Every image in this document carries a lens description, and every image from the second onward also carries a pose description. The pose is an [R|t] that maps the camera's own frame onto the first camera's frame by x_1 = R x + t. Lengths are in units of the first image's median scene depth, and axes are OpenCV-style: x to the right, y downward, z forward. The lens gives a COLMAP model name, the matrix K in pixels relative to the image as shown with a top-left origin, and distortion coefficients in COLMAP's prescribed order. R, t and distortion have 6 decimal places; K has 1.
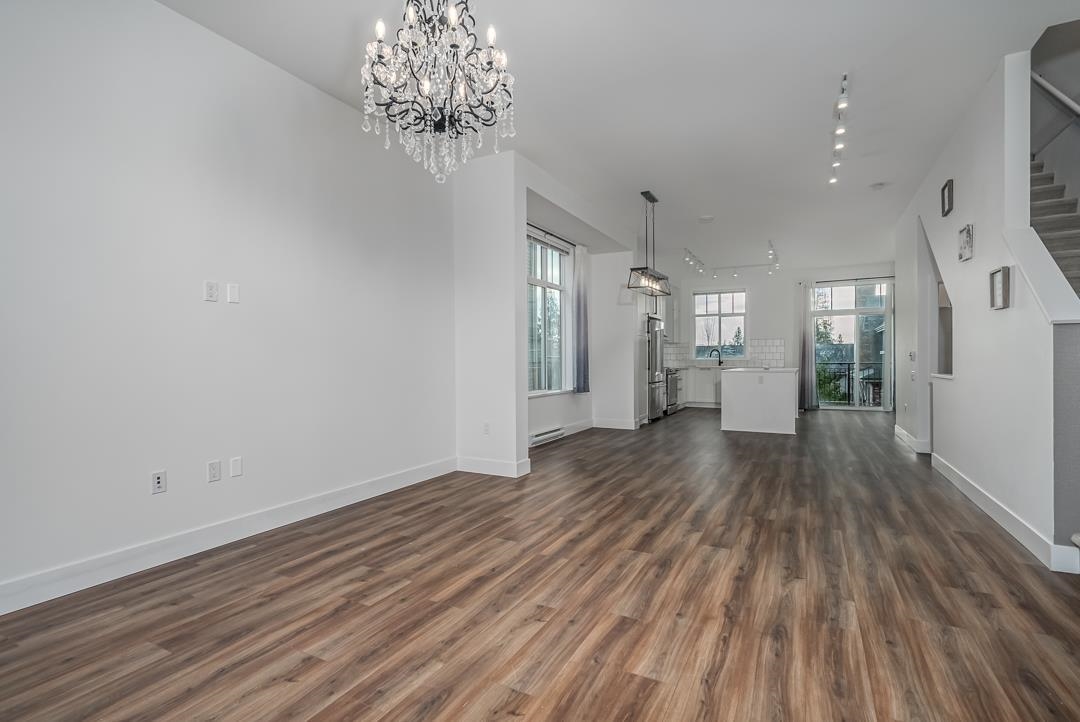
lens RADIAL K [[508.4, 0, 537.5], [0, 508.4, 360.4], [0, 0, 1]] dist [0.001406, 0.000499]
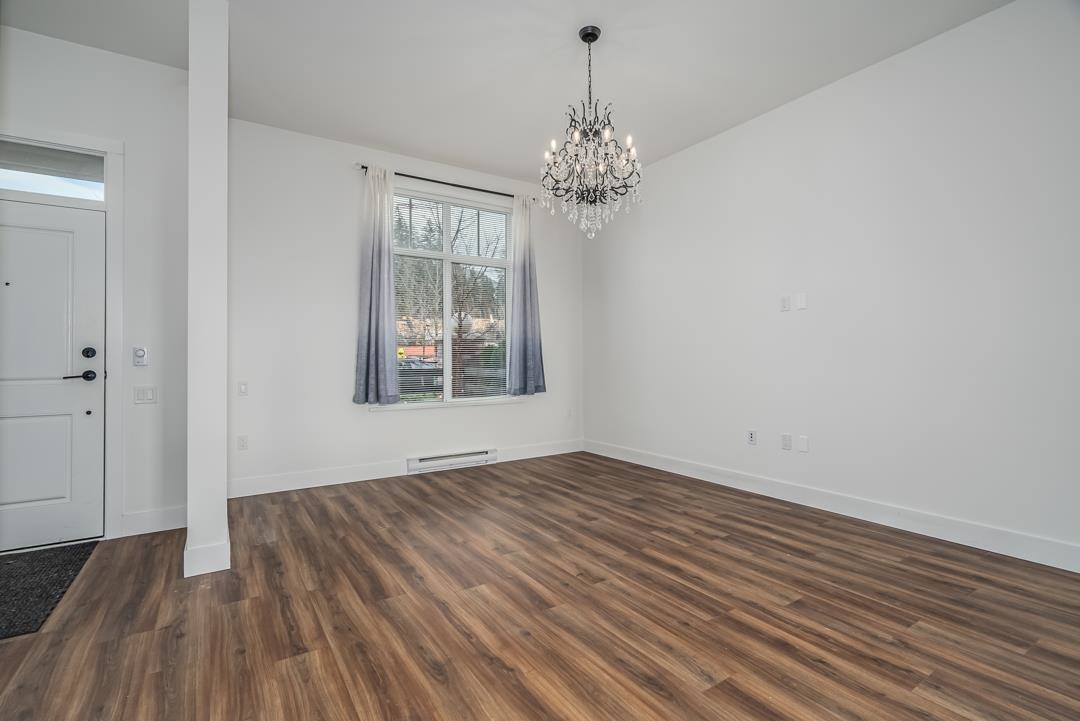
lens RADIAL K [[508.4, 0, 537.5], [0, 508.4, 359.9], [0, 0, 1]] dist [0.001406, 0.000499]
pose [[-0.486741, 0.011480, -0.873471, 0.876439], [0.006548, 0.999934, 0.009493, -0.003833], [0.873522, -0.001099, -0.486784, 1.201062]]
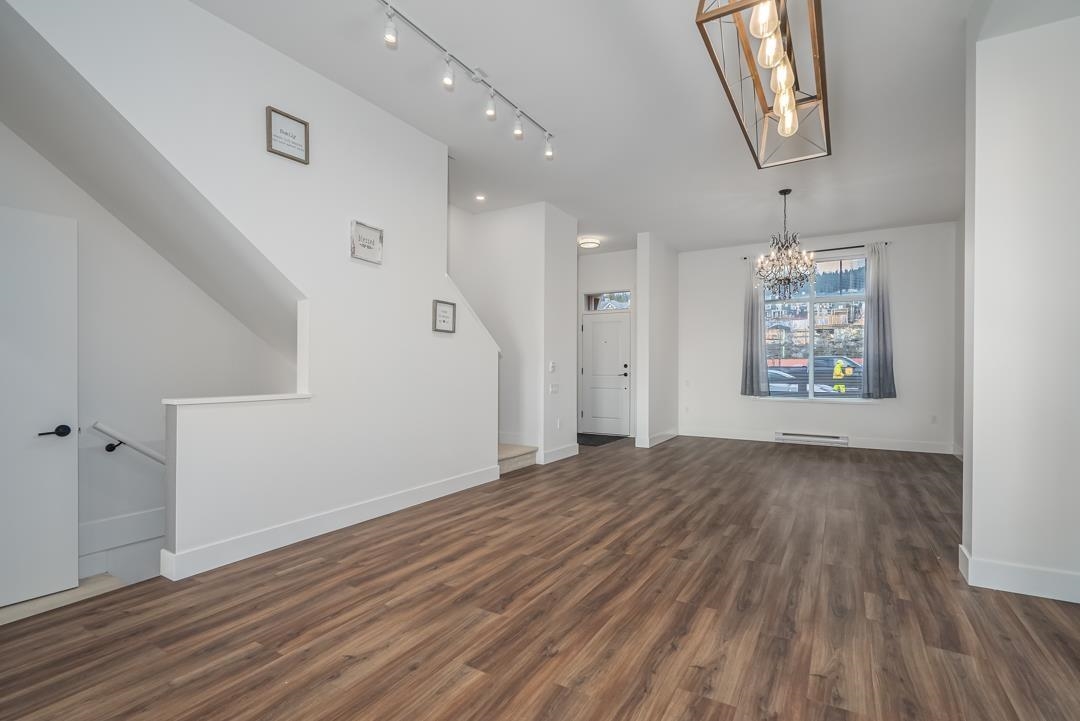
lens RADIAL K [[507.1, 0, 540.5], [0, 507.1, 371.7], [0, 0, 1]] dist [0.000981, 0.000880]
pose [[-0.998884, 0.000001, 0.047234, 0.748862], [0.000403, 0.999964, 0.008485, -0.011709], [-0.047232, 0.008494, -0.998848, 2.871745]]
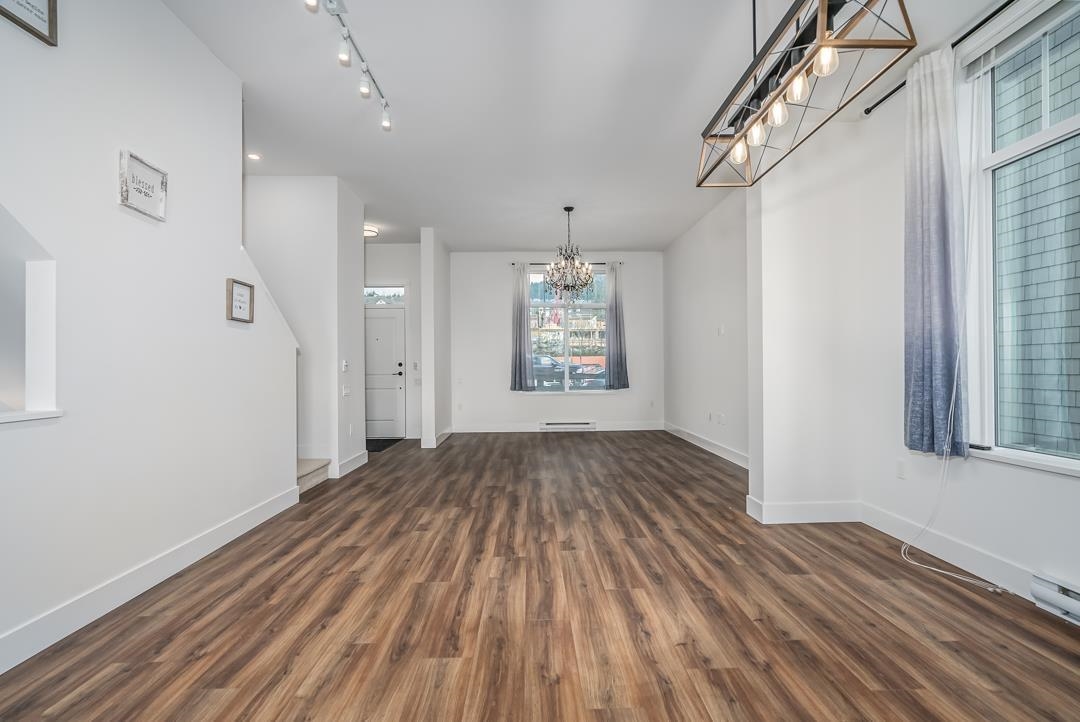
lens RADIAL K [[503.0, 0, 542.5], [0, 503.0, 365.1], [0, 0, 1]] dist [-0.009241, 0.009977]
pose [[-0.869471, 0.010120, -0.493879, 1.100419], [0.011601, 0.999933, 0.000066, -0.008168], [0.493847, -0.005672, -0.869530, 2.704561]]
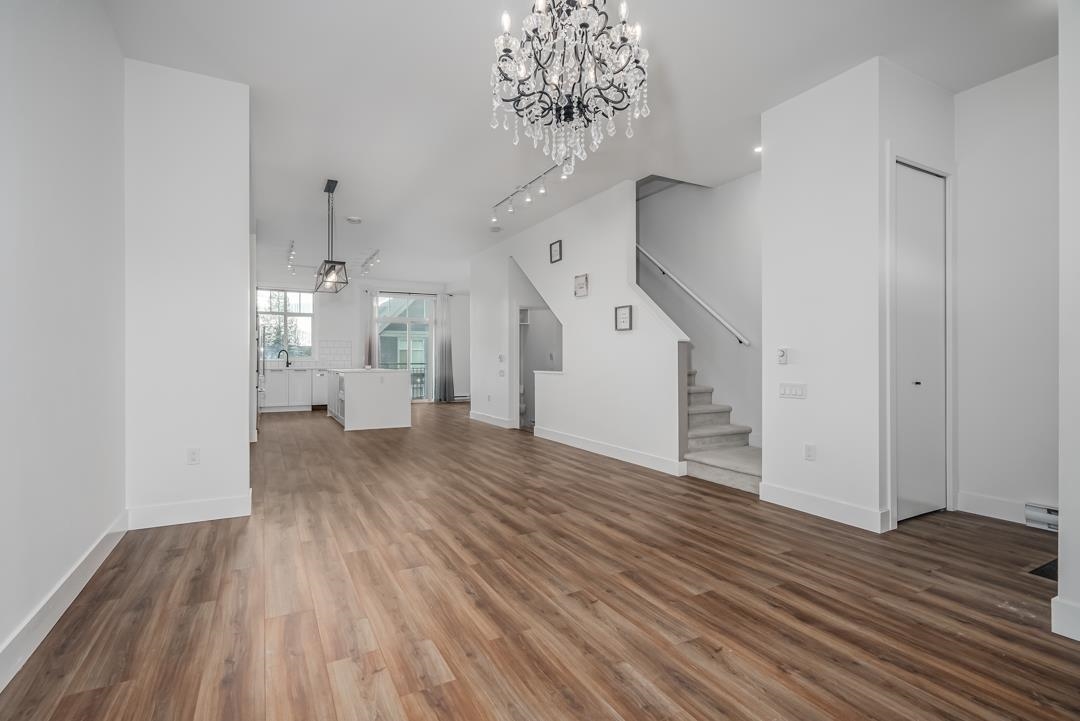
lens RADIAL K [[508.4, 0, 537.5], [0, 508.4, 359.9], [0, 0, 1]] dist [0.001406, 0.000499]
pose [[0.554312, 0.006106, 0.832287, -0.765654], [-0.001995, 0.999980, -0.006008, 0.008015], [-0.832307, 0.001670, 0.554313, 0.406338]]
